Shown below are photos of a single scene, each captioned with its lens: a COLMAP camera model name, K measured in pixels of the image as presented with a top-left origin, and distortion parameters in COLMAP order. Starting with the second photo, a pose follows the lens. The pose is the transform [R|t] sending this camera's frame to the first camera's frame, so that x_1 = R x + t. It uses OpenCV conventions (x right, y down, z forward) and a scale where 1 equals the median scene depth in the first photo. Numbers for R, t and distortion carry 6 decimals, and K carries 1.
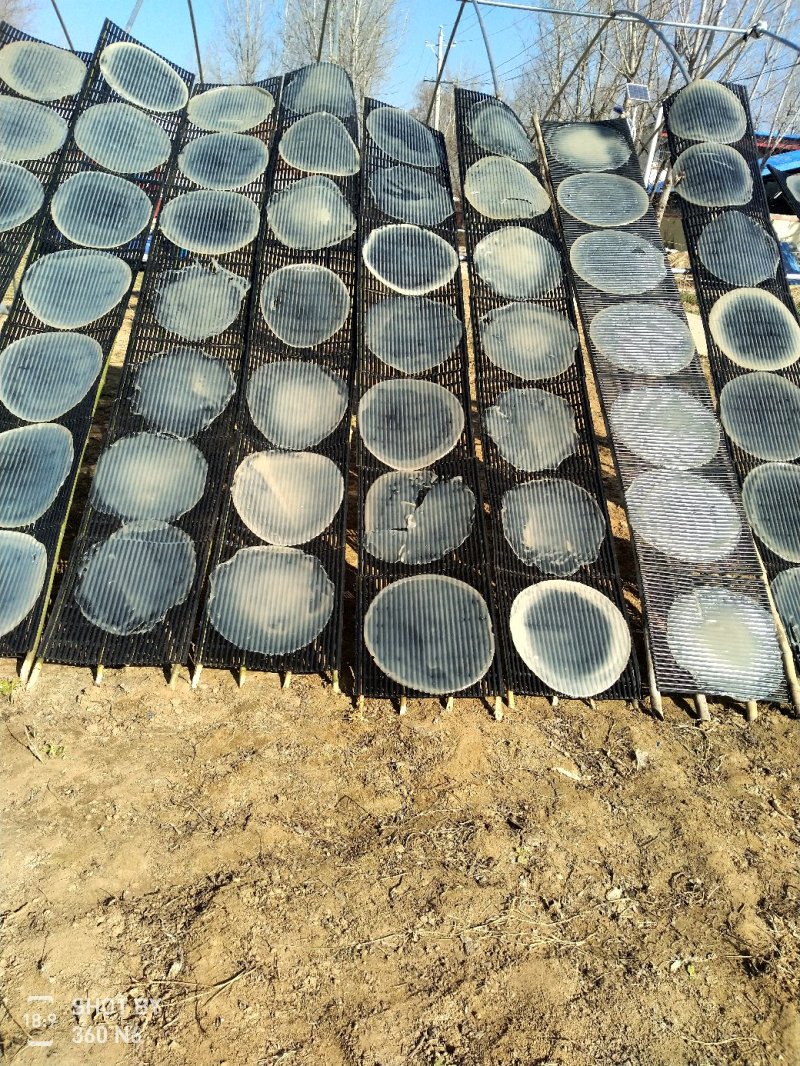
lens RADIAL K [[838.9, 0, 423.1], [0, 838.9, 519.0], [0, 0, 1]] dist [0.055932, -0.098938]
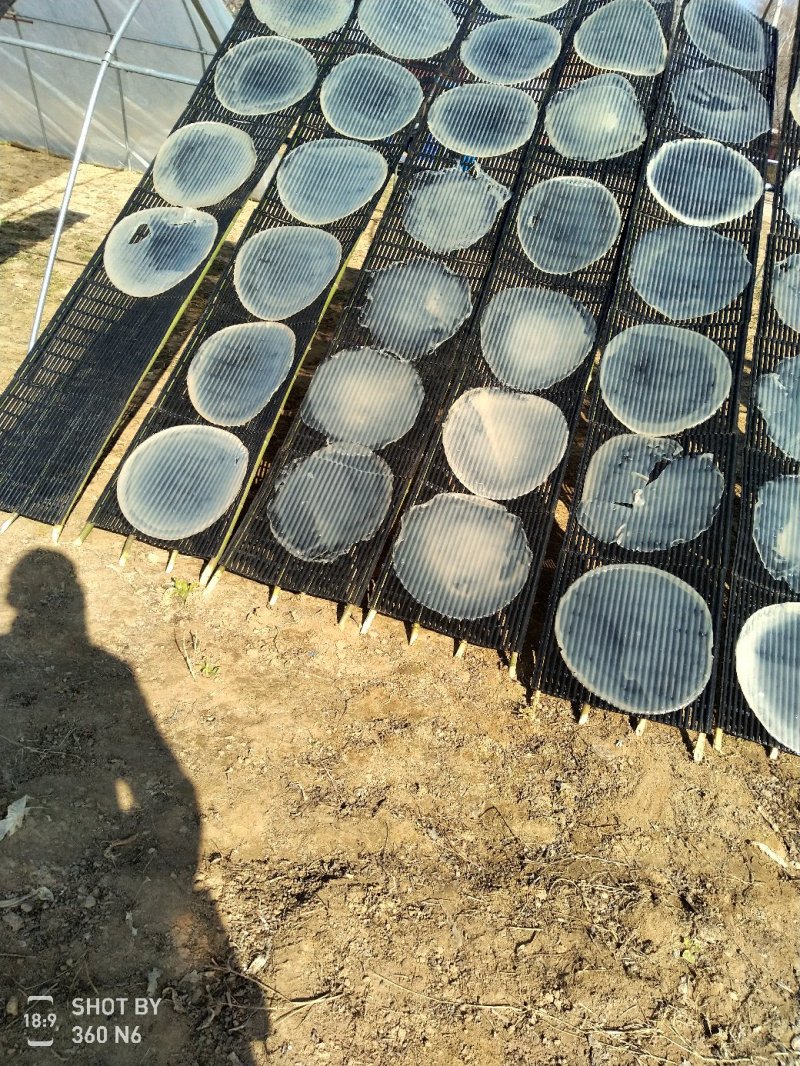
lens RADIAL K [[838.9, 0, 423.1], [0, 838.9, 519.0], [0, 0, 1]] dist [0.055932, -0.098938]
pose [[0.945463, 0.195399, -0.260614, 0.005424], [-0.173554, 0.979255, 0.104583, -0.028459], [0.275643, -0.053649, 0.959762, 0.136388]]
